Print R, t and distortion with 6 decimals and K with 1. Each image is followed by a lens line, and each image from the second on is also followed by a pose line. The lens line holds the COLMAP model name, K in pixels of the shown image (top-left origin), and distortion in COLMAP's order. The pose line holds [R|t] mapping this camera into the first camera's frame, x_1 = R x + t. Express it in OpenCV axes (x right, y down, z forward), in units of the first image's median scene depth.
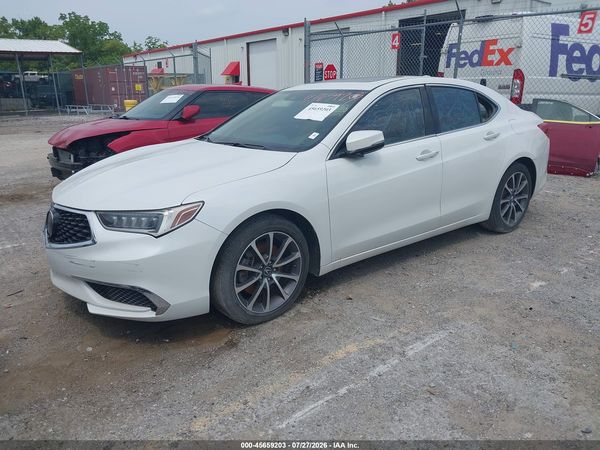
lens RADIAL K [[473.7, 0, 297.3], [0, 473.7, 225.7], [0, 0, 1]] dist [-0.001543, 0.003417]
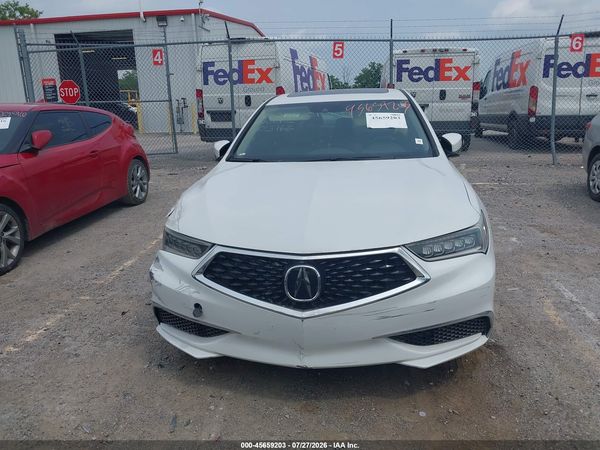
lens RADIAL K [[473.7, 0, 297.3], [0, 473.7, 225.7], [0, 0, 1]] dist [-0.001543, 0.003417]
pose [[0.726141, -0.187390, 0.661516, -0.384693], [0.213426, 0.976047, 0.042212, -0.048248], [-0.653581, 0.110533, 0.748742, 0.178337]]
